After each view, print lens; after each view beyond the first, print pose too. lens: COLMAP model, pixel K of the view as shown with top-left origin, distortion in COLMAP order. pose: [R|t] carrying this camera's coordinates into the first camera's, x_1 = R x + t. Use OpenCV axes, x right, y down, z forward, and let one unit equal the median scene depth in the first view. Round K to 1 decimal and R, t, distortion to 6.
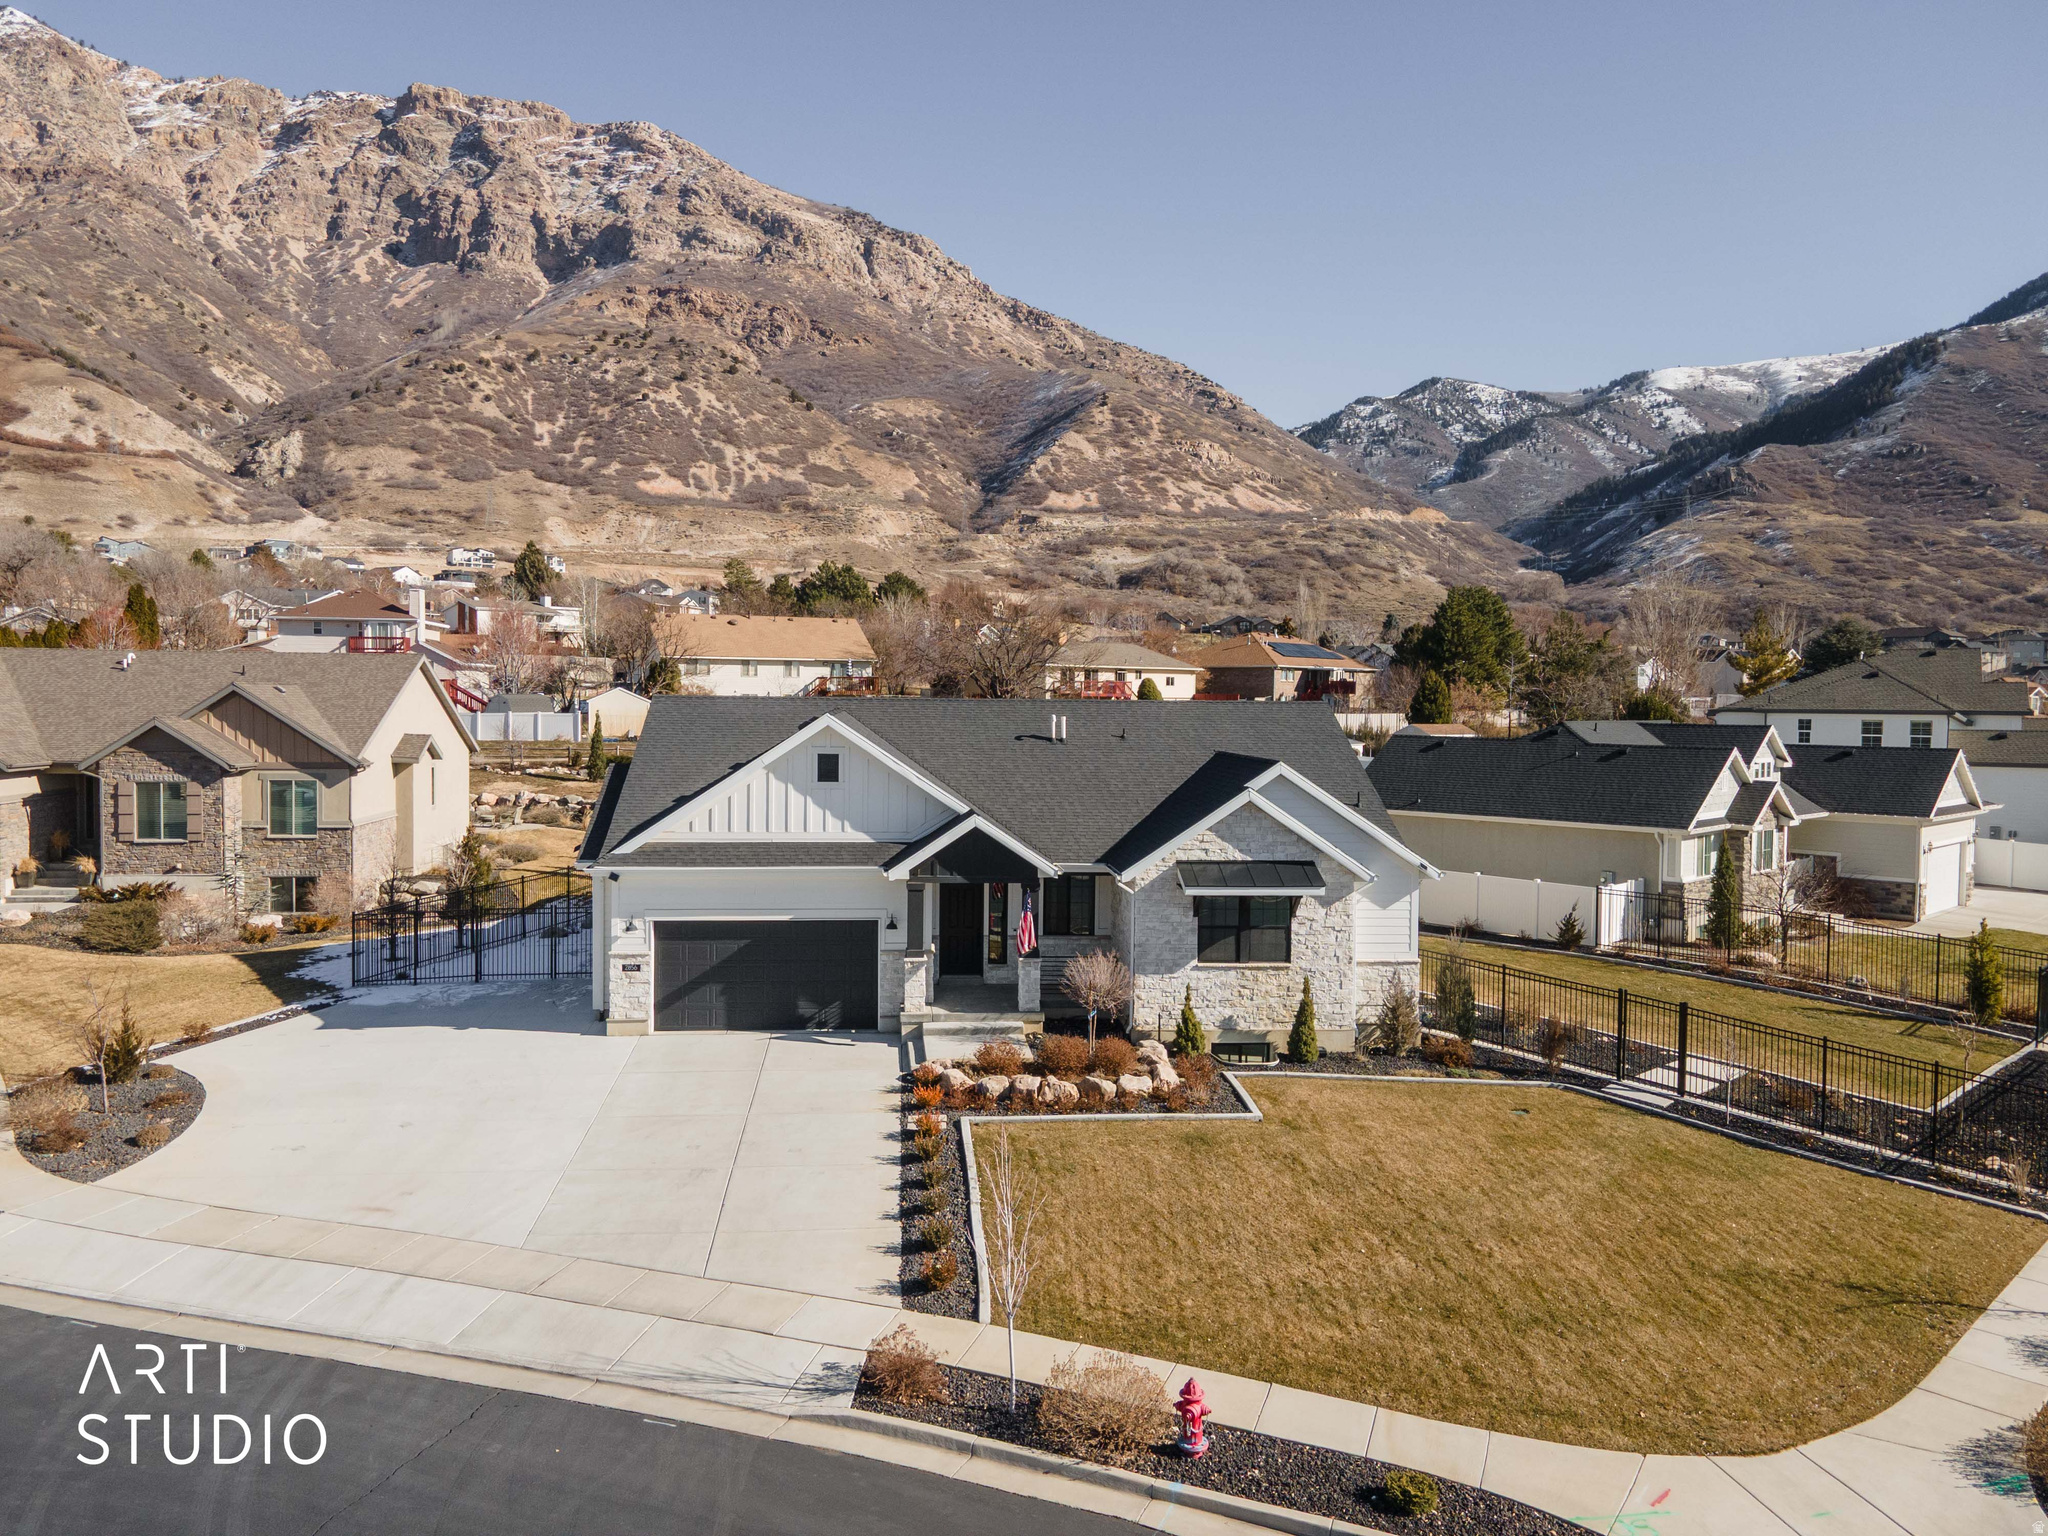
lens RADIAL K [[1491.0, 0, 1006.1], [0, 1491.0, 761.0], [0, 0, 1]] dist [0.038508, 0.010124]
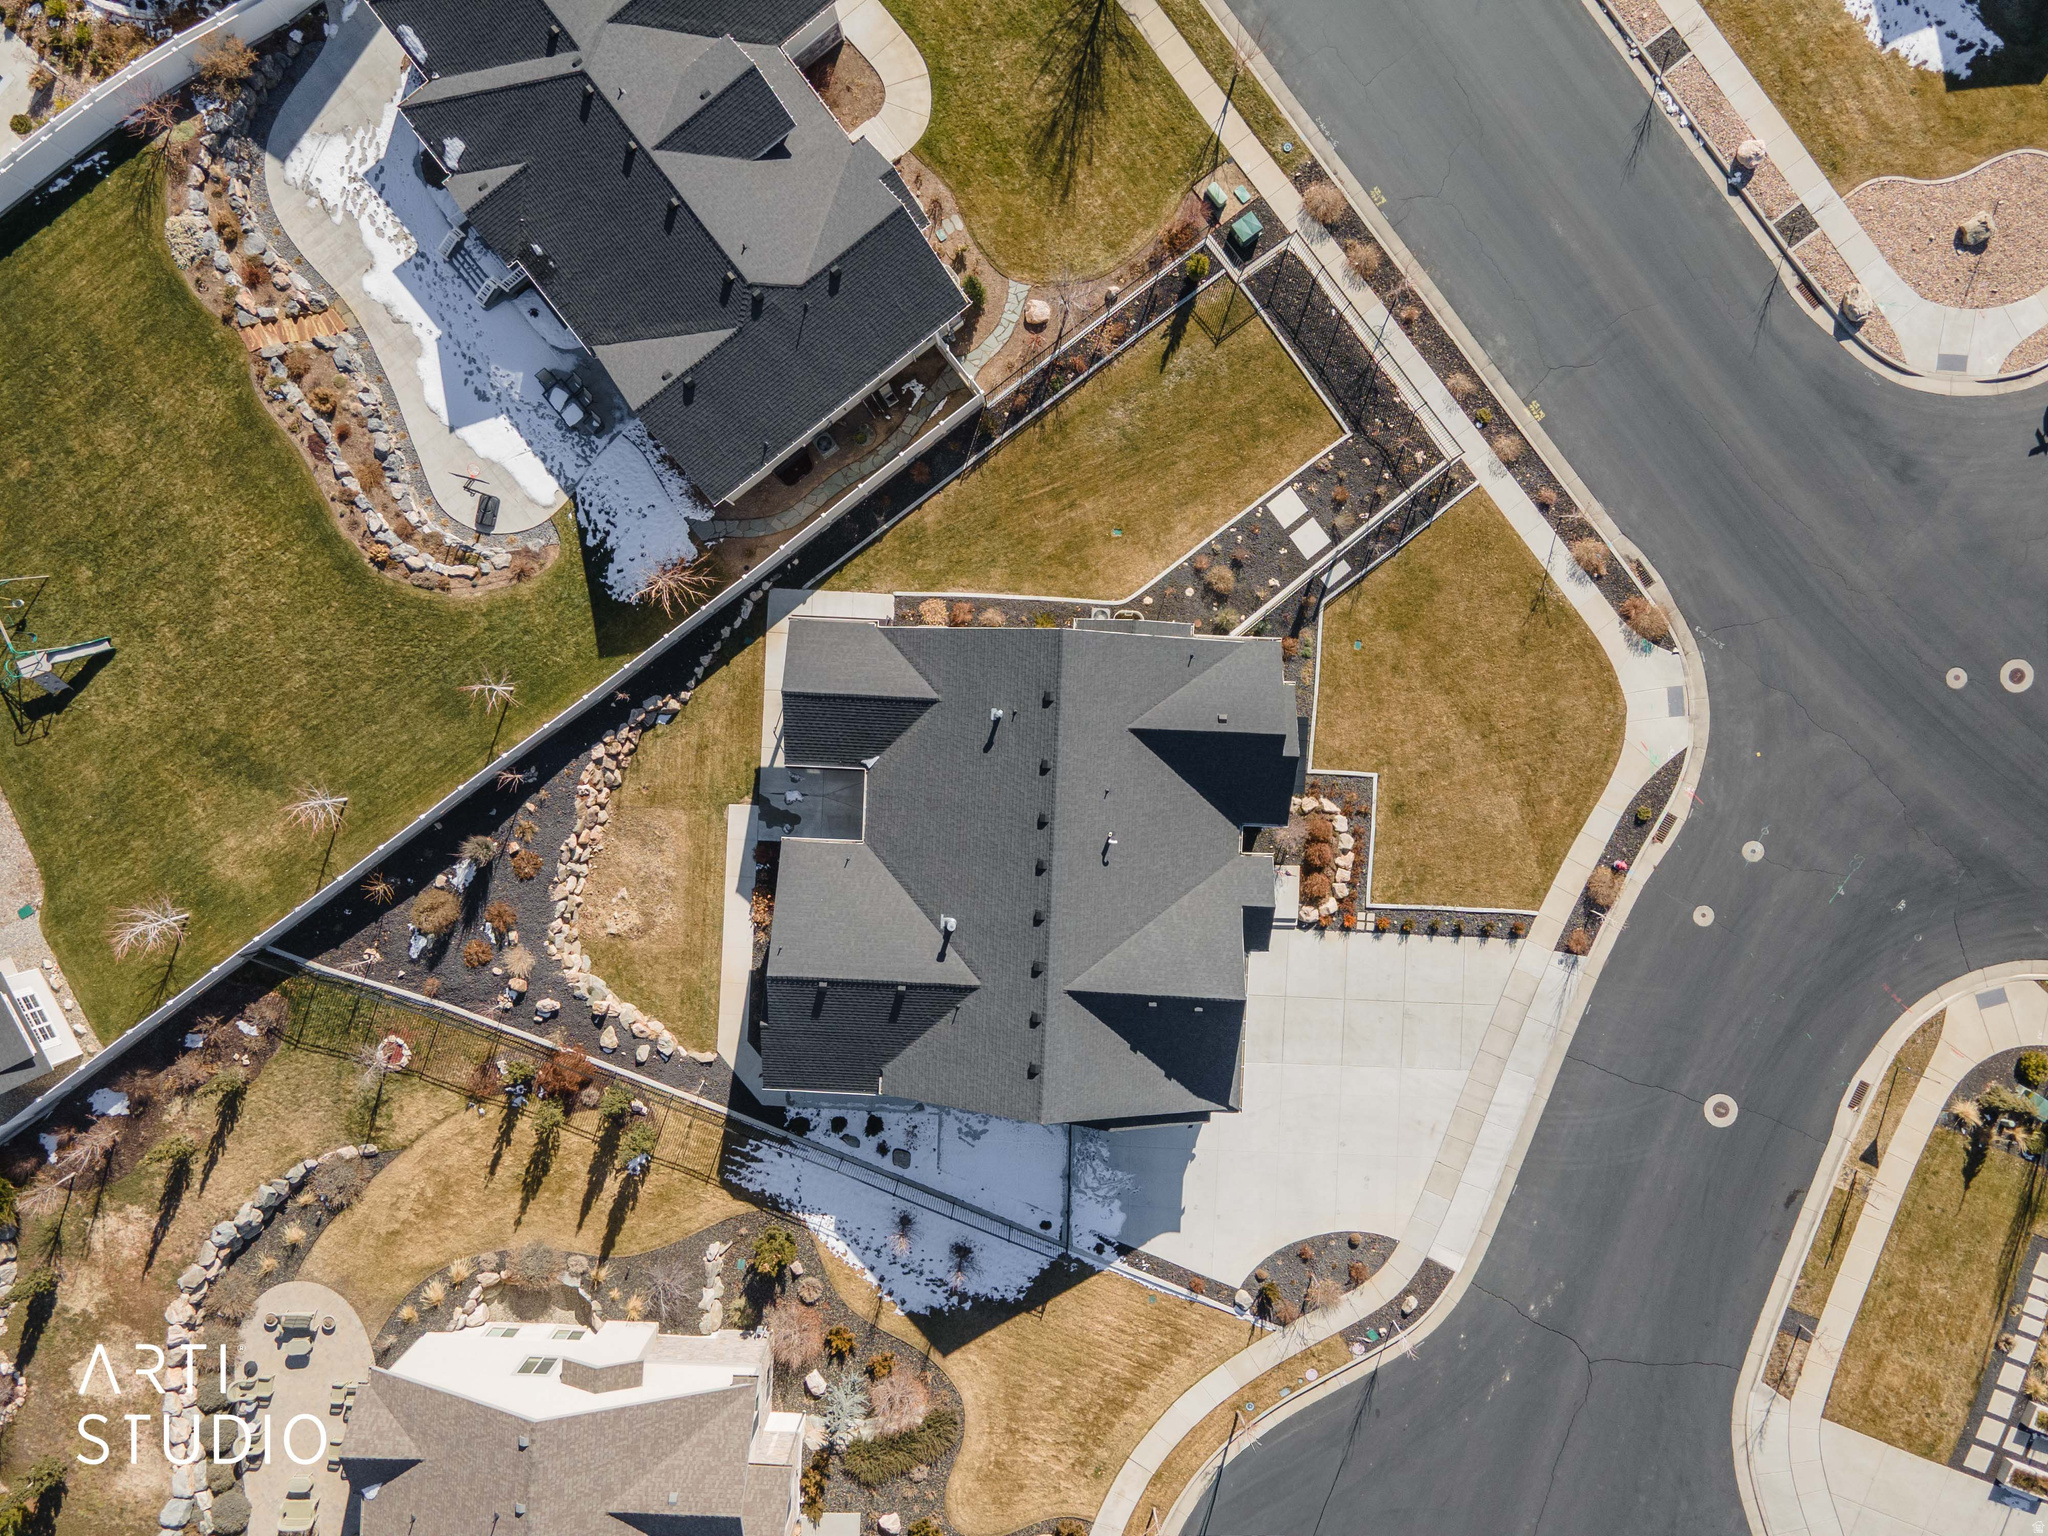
lens RADIAL K [[1491.0, 0, 1006.1], [0, 1491.0, 761.0], [0, 0, 1]] dist [0.038508, 0.010124]
pose [[0.120364, -0.991279, -0.053645, 0.005505], [0.067379, -0.045756, 0.996678, -0.045899], [-0.990441, -0.123579, 0.061284, 0.032076]]
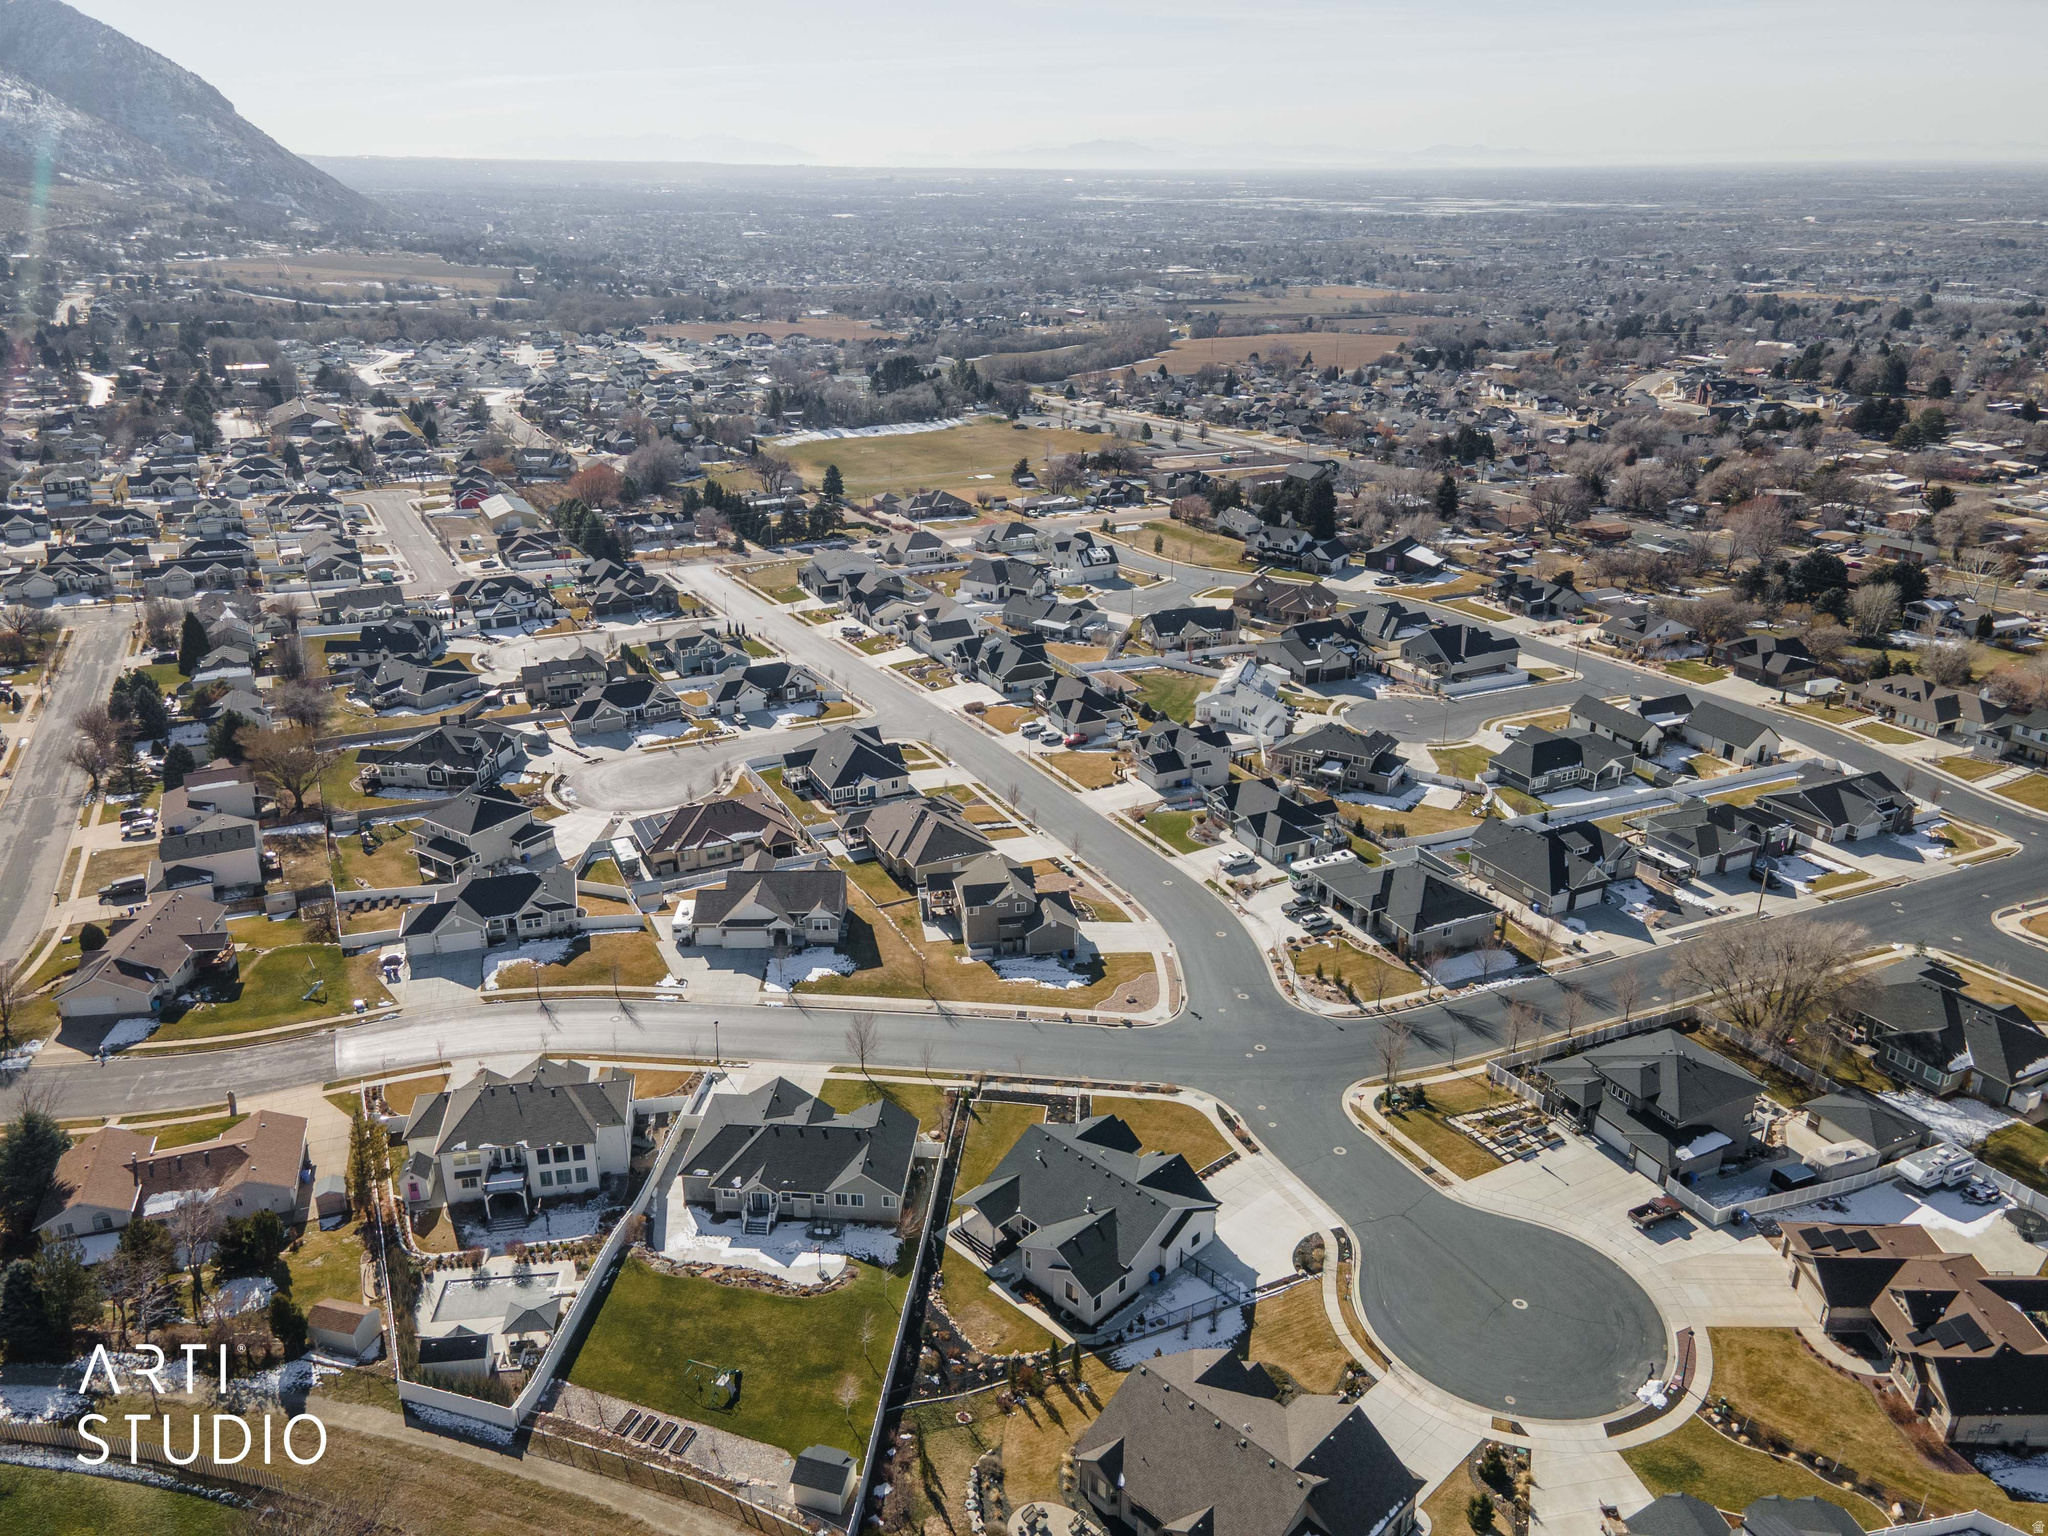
lens RADIAL K [[1491.0, 0, 1006.1], [0, 1491.0, 761.0], [0, 0, 1]] dist [0.038508, 0.010124]
pose [[-0.645294, -0.299645, 0.702716, -0.069616], [0.027089, 0.910310, 0.413040, -0.080000], [-0.763454, 0.285568, -0.579300, 0.098570]]
